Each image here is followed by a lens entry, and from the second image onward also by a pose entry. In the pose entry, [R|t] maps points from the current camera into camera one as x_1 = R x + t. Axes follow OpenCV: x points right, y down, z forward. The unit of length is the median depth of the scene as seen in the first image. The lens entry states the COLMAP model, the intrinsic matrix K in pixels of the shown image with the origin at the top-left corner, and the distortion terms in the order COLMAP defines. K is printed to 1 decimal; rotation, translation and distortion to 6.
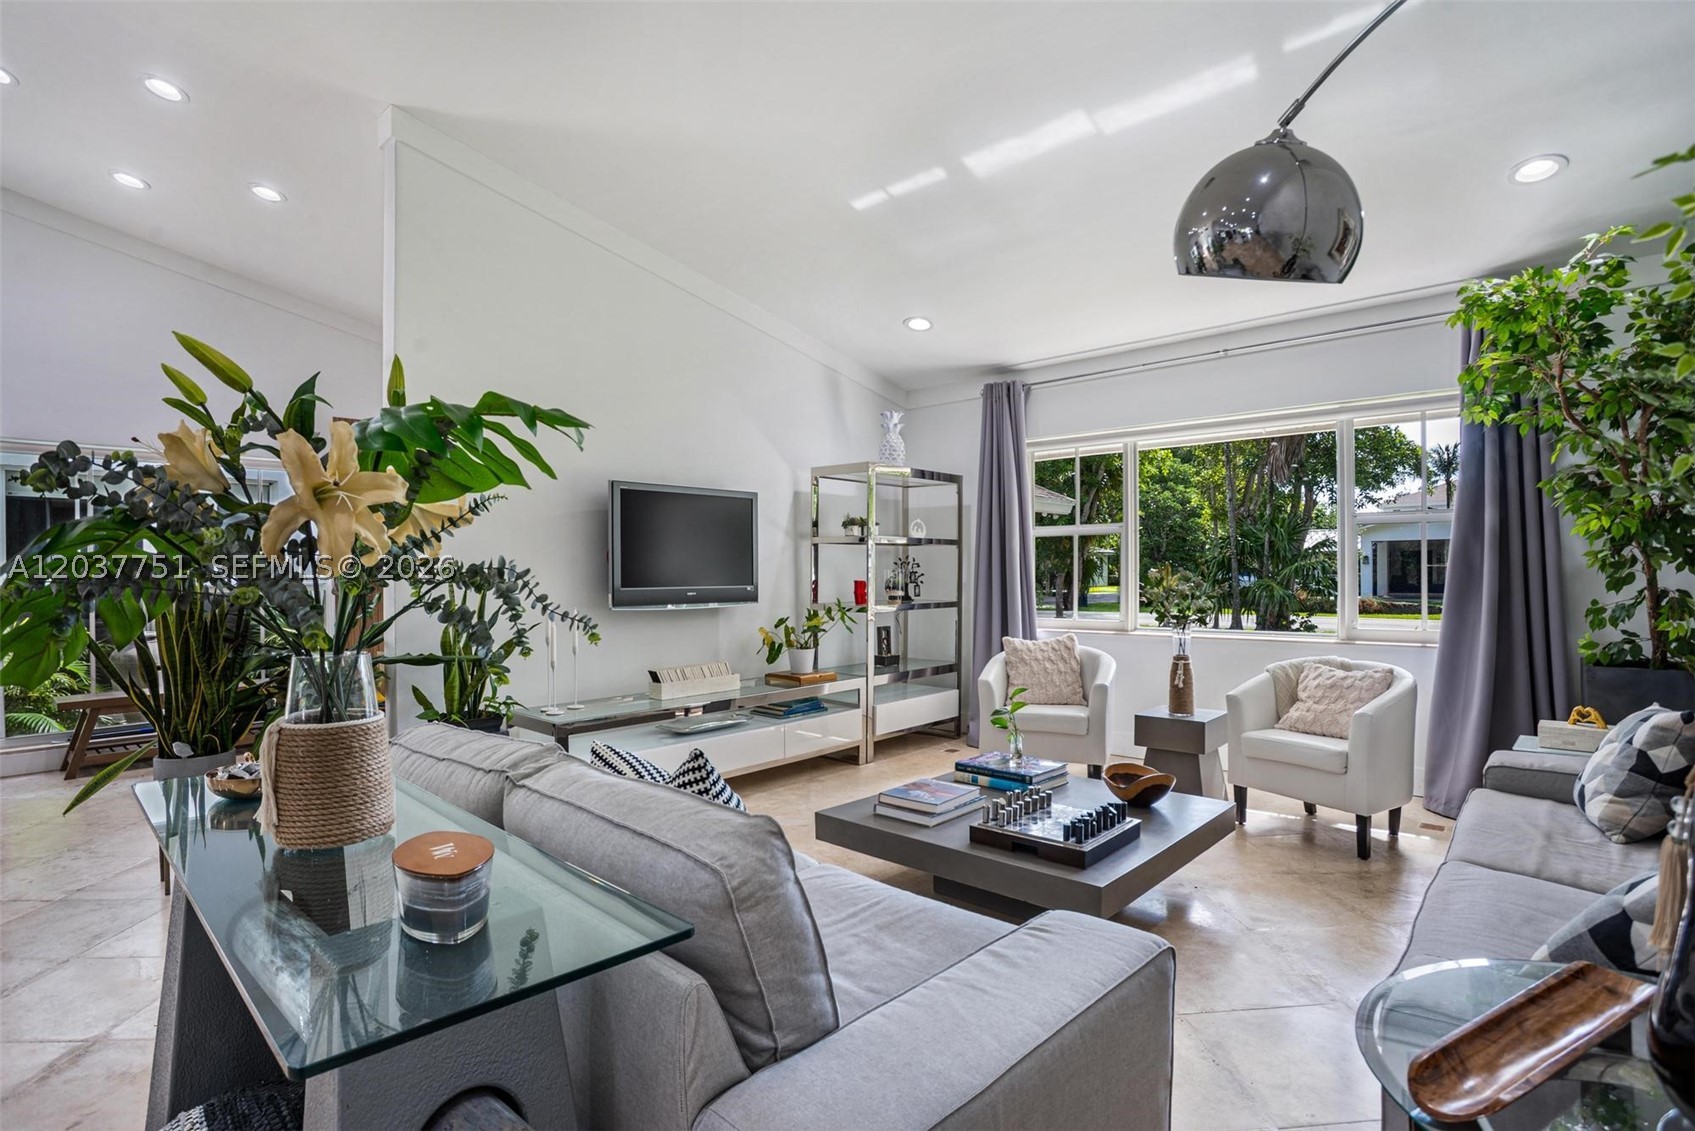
lens RADIAL K [[830.7, 0, 836.8], [0, 830.7, 552.6], [0, 0, 1]] dist [-0.042908, 0.015071]
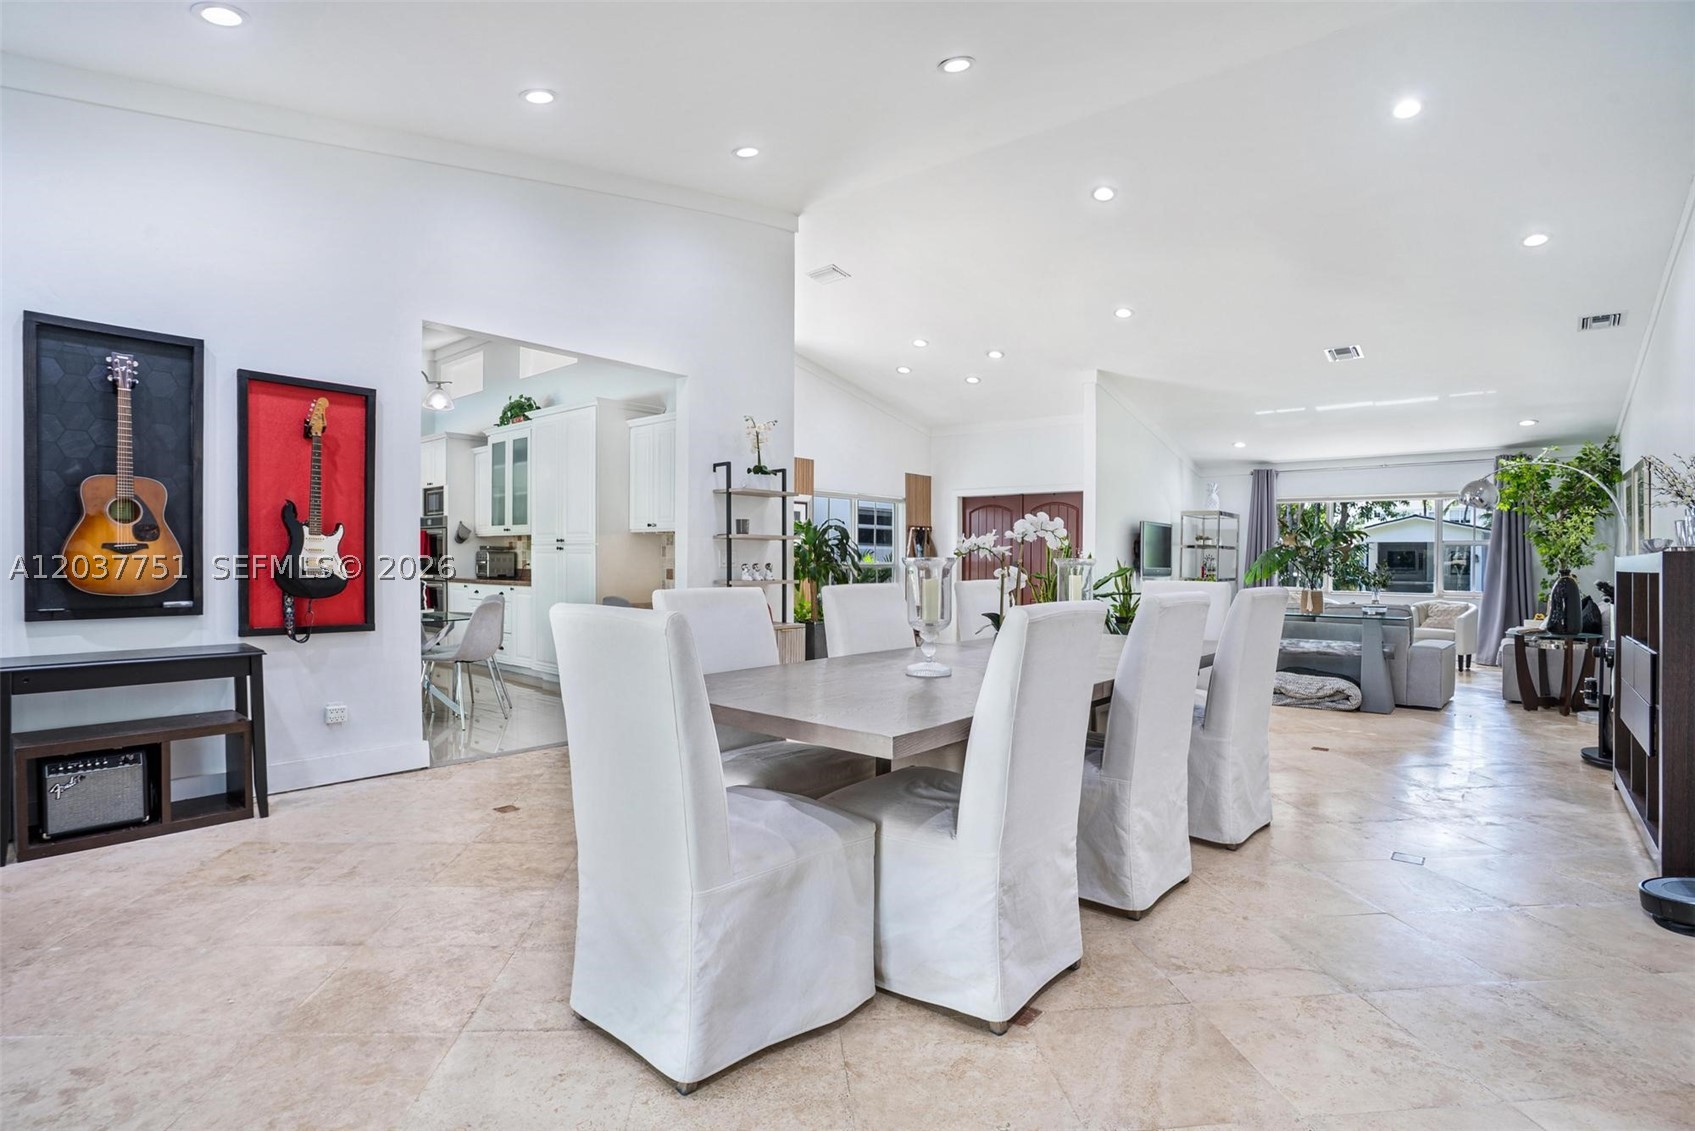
lens RADIAL K [[830.7, 0, 836.8], [0, 830.7, 552.6], [0, 0, 1]] dist [-0.042908, 0.015071]
pose [[0.999788, 0.006272, 0.019592, -1.344979], [-0.006813, 0.999594, 0.027651, -0.077696], [-0.019410, -0.027778, 0.999426, -1.511399]]
